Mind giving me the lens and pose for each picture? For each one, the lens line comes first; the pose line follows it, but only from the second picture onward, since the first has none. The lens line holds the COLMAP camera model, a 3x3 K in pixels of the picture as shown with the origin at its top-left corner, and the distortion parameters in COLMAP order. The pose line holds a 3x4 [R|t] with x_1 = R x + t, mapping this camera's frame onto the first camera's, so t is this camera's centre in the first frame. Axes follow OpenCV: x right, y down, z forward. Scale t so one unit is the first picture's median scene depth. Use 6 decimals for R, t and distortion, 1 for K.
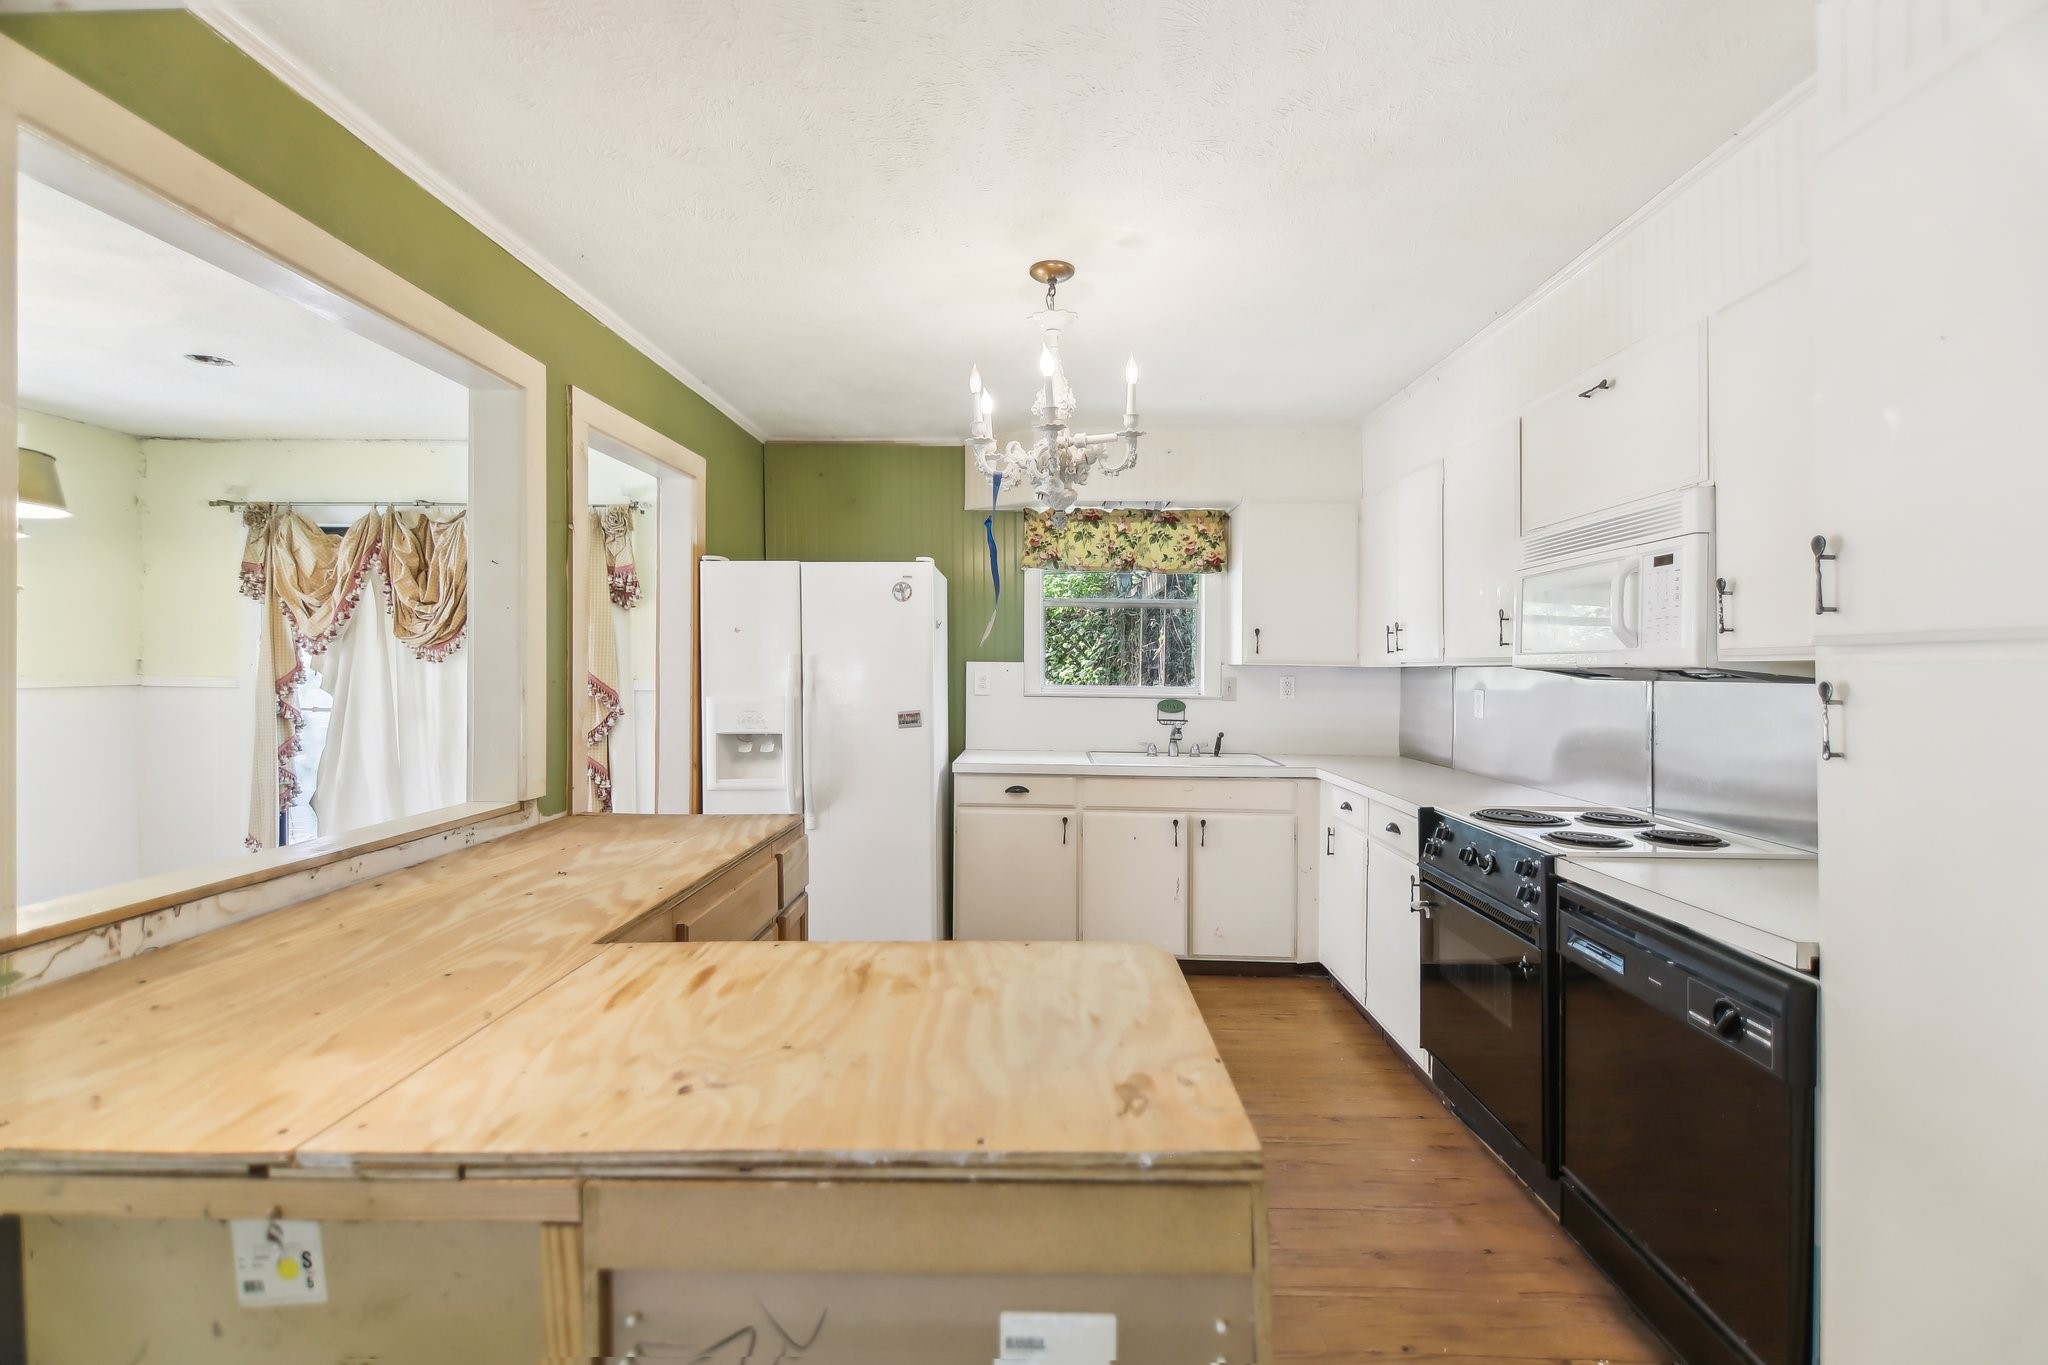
lens RADIAL K [[892.0, 0, 1029.7], [0, 892.0, 670.3], [0, 0, 1]] dist [-0.001929, -0.000265]
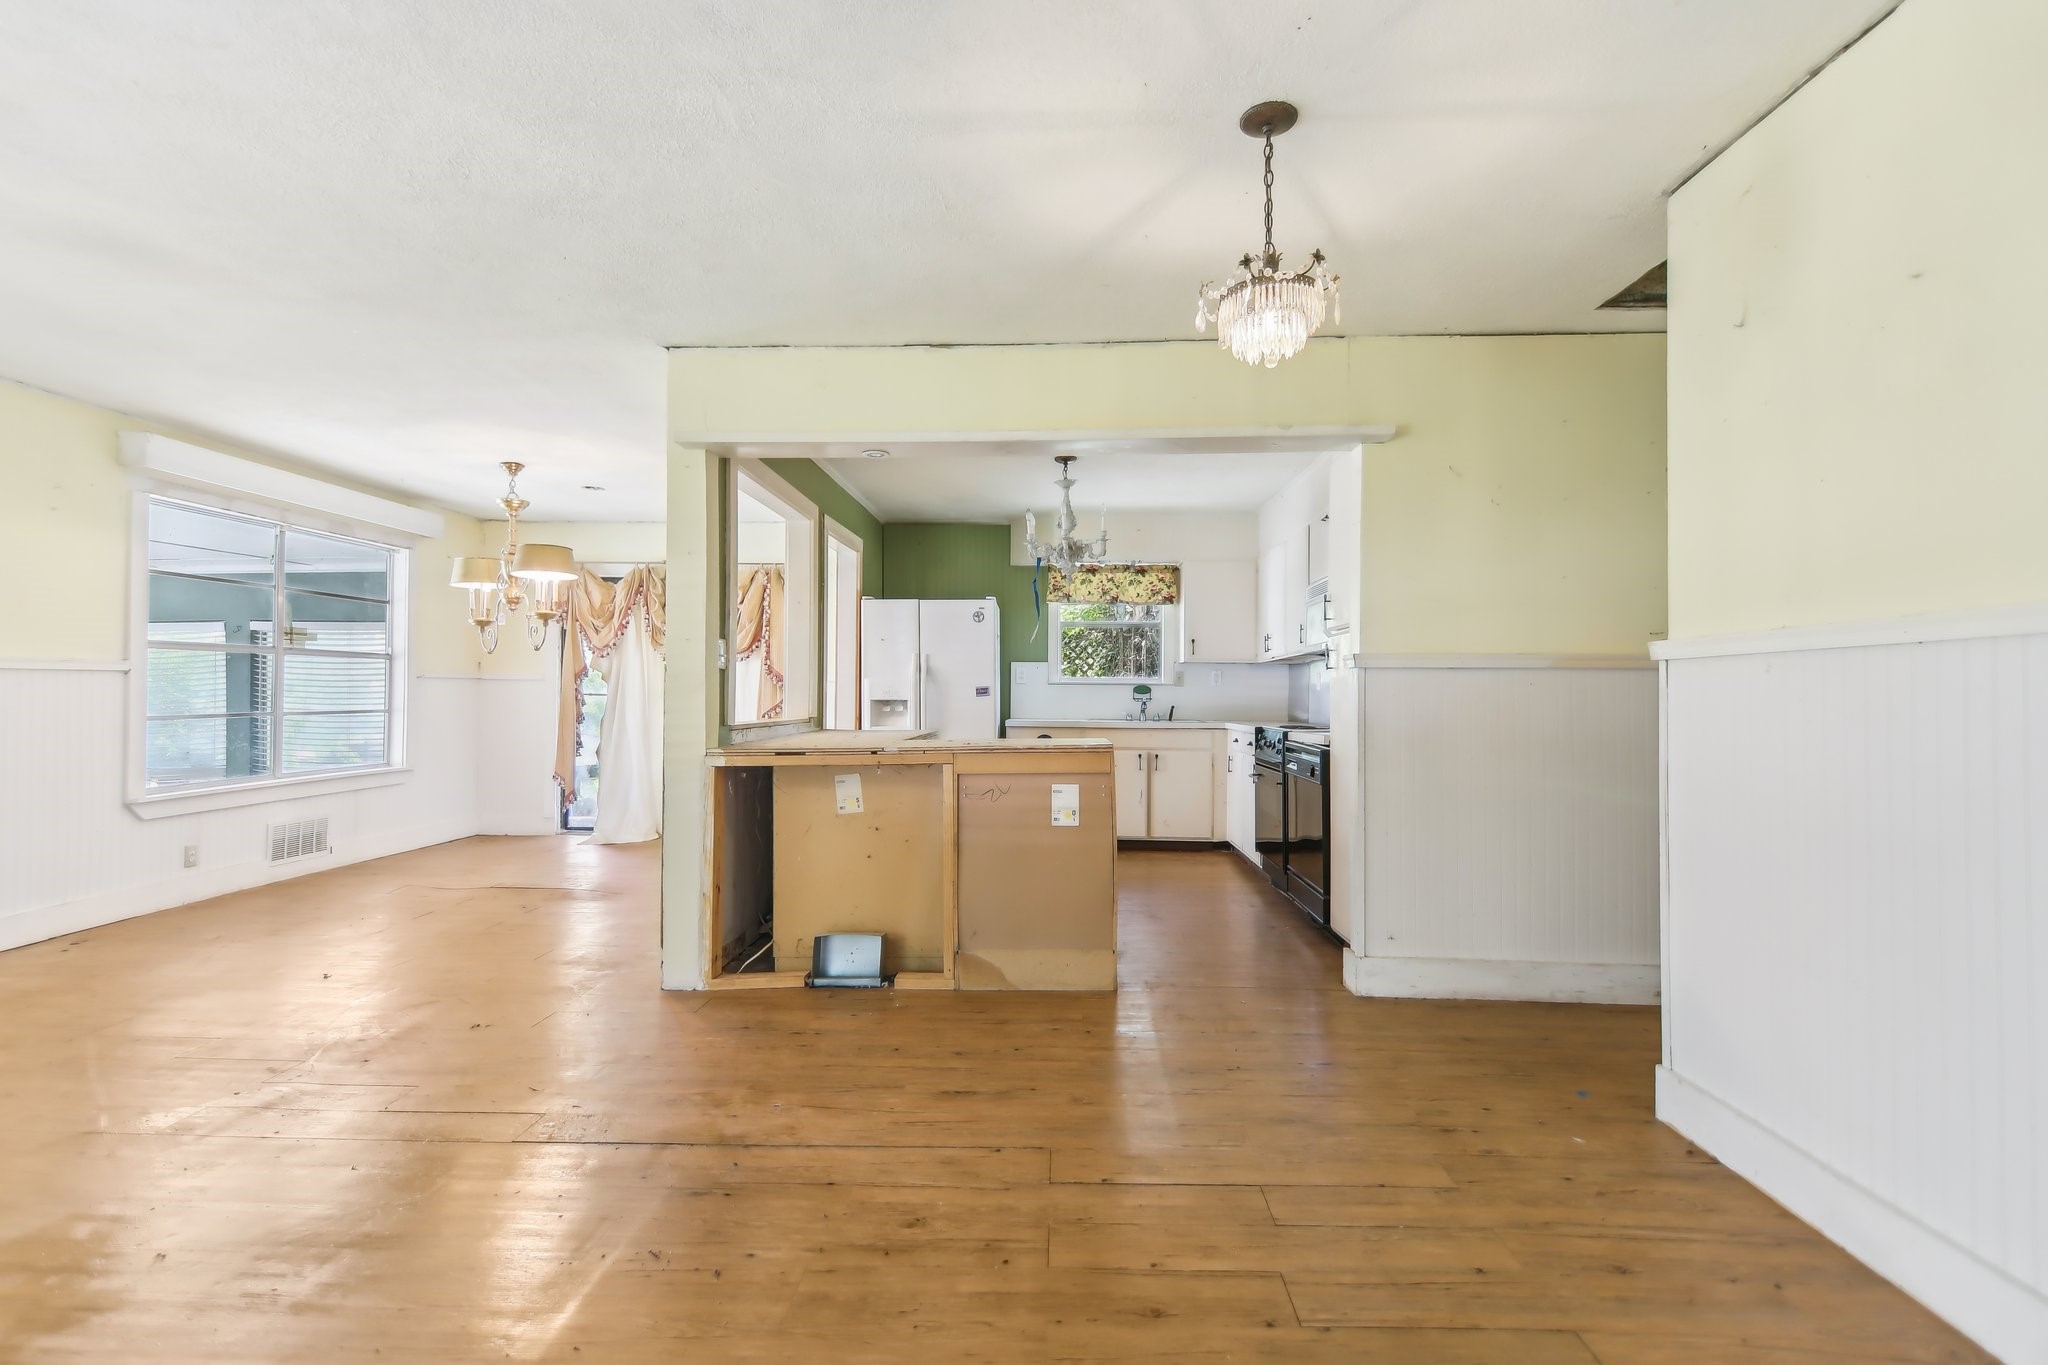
lens RADIAL K [[924.3, 0, 1037.8], [0, 924.3, 682.4], [0, 0, 1]] dist [0.000784, -0.000355]
pose [[0.999970, -0.002266, -0.007442, -0.013116], [0.002104, 0.999764, -0.021618, 0.063117], [0.007489, 0.021602, 0.999739, -0.636589]]
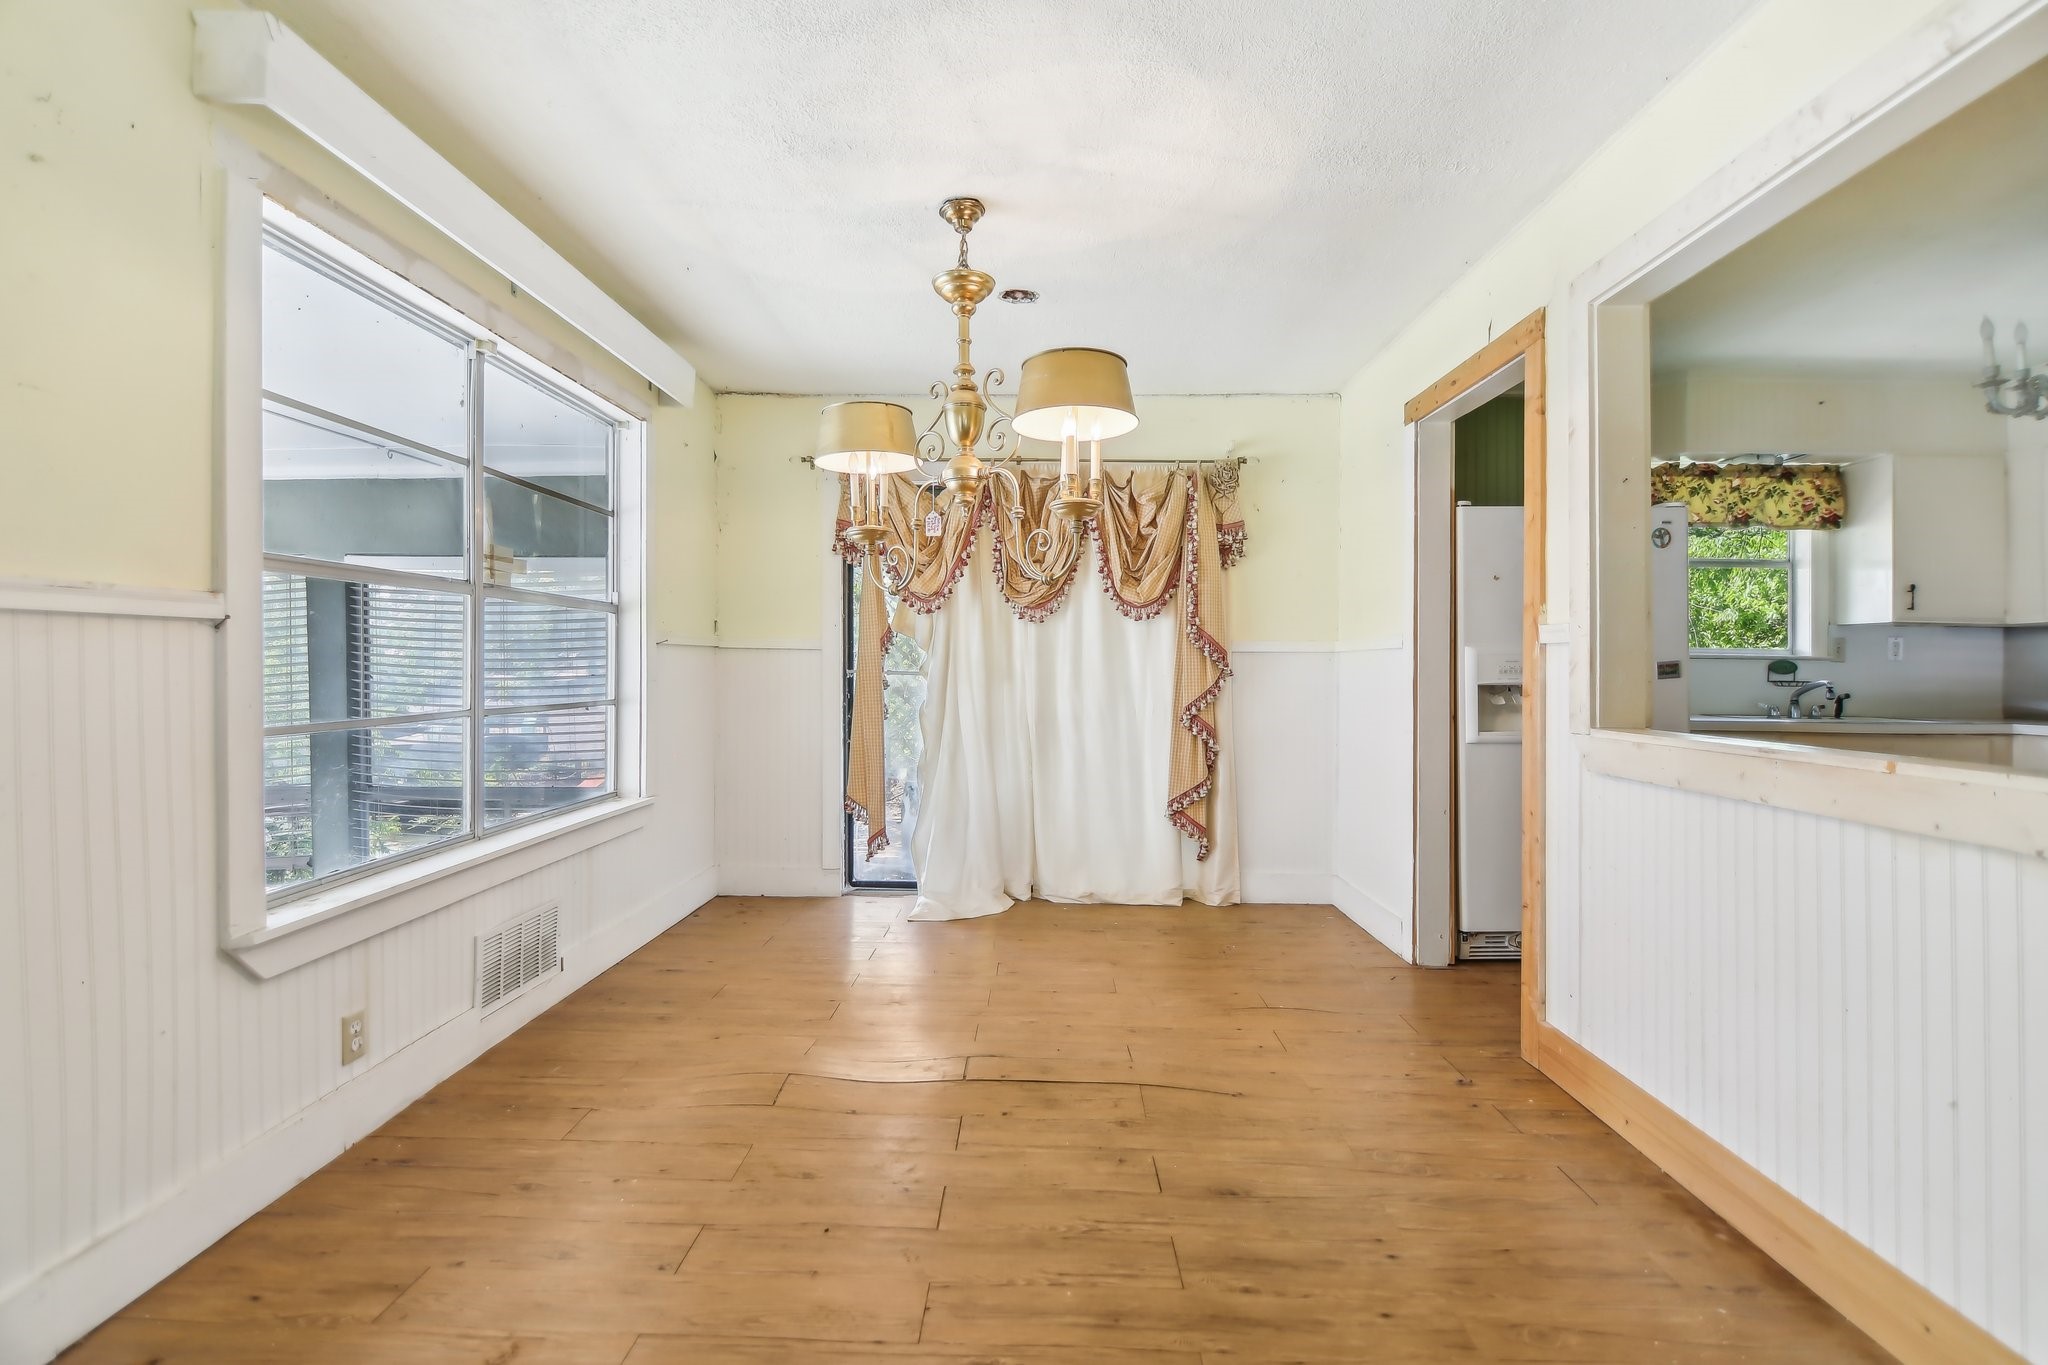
lens RADIAL K [[905.0, 0, 1024.0], [0, 905.0, 682.5], [0, 0, 1]] dist [-0.002244, -0.016948]
pose [[0.999987, -0.004515, 0.002419, -0.702201], [0.004492, 0.999948, 0.009121, 0.048866], [-0.002460, -0.009110, 0.999955, 0.009151]]
